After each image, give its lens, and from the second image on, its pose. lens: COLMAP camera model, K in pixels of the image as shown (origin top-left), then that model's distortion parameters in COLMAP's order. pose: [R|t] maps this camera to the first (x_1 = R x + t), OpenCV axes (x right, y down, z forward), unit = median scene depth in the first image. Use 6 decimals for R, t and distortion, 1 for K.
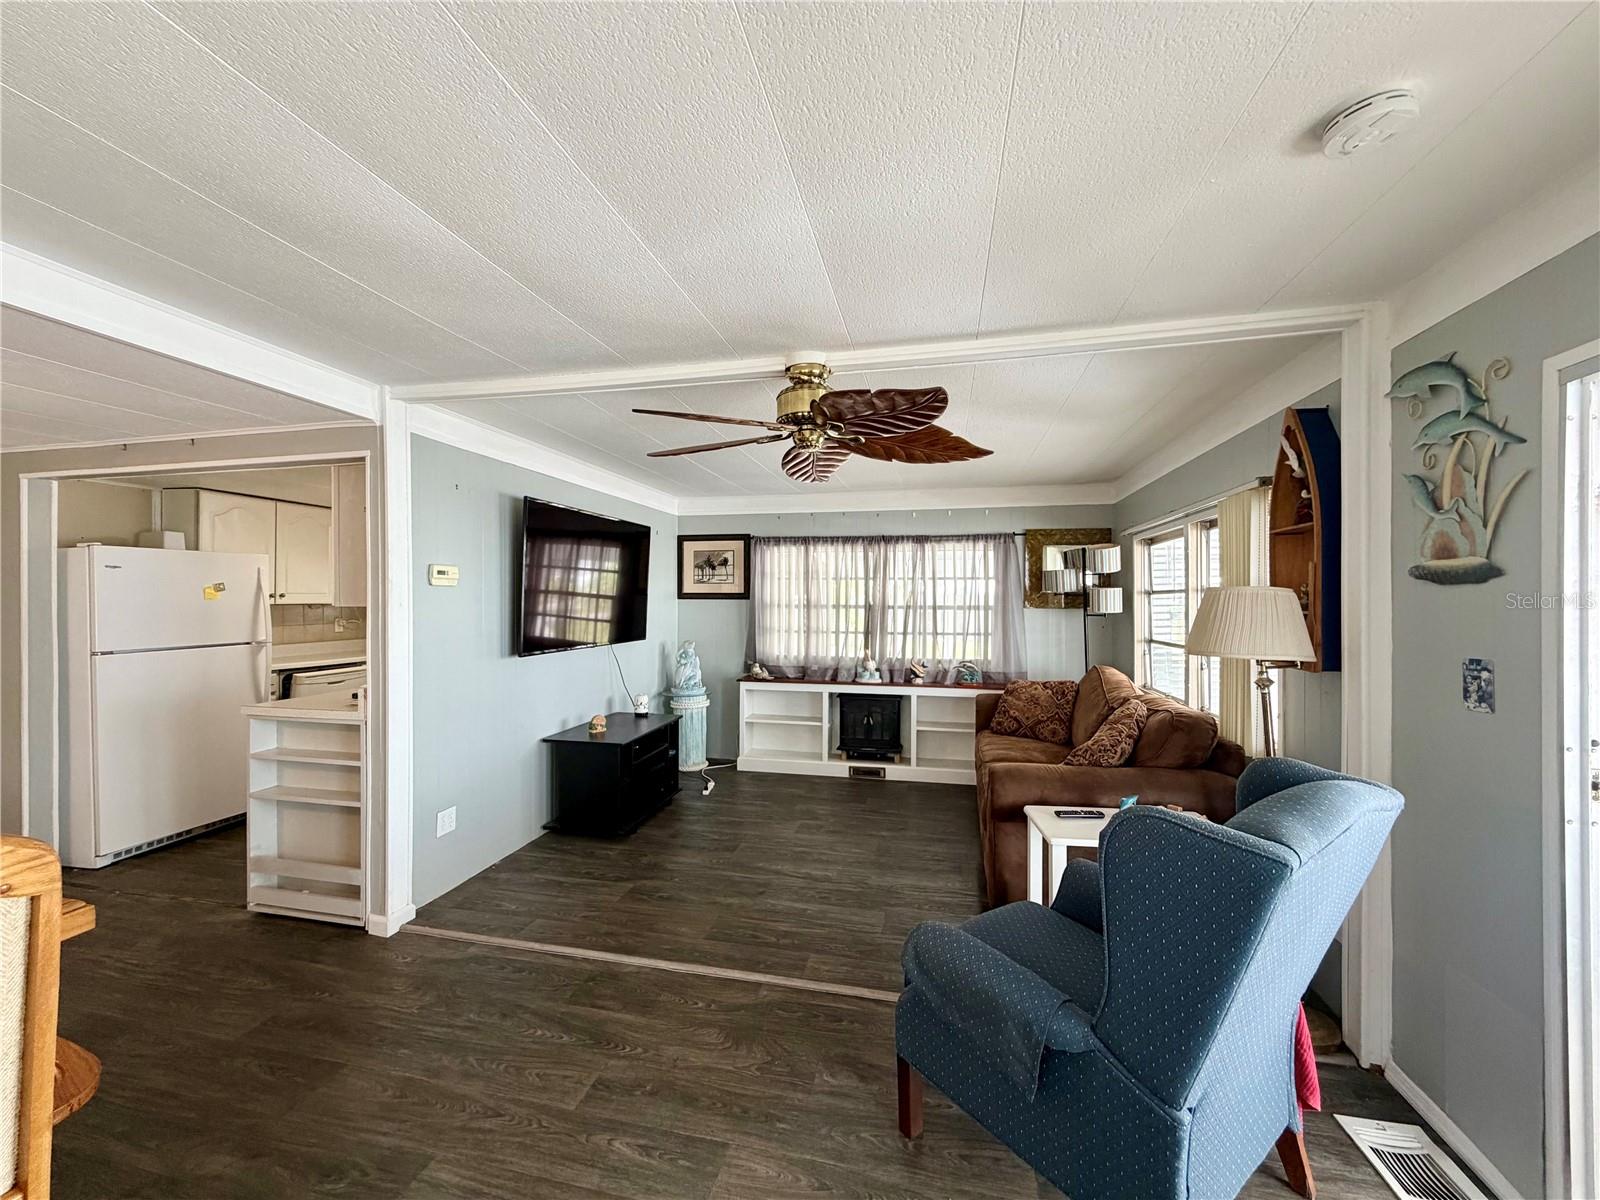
lens RADIAL K [[632.4, 0, 800.0], [0, 632.4, 600.0], [0, 0, 1]] dist [-0.000320, 0.000003]
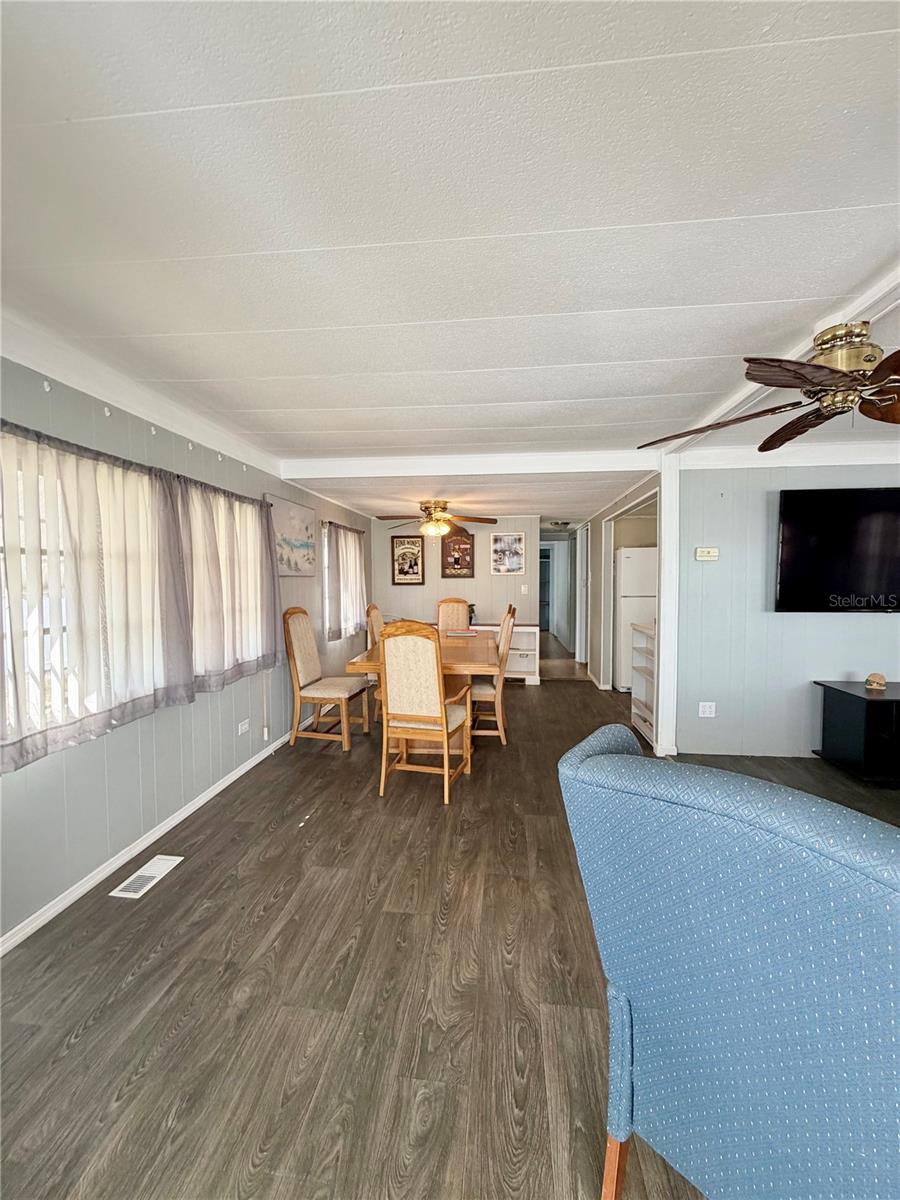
lens RADIAL K [[487.3, 0, 450.0], [0, 487.3, 600.0], [0, 0, 1]] dist [0.000239, 0.000009]
pose [[0.113848, 0.049355, -0.992272, 0.539497], [0.004373, 0.998731, 0.050178, 0.010878], [0.993489, -0.010052, 0.113487, 0.213500]]
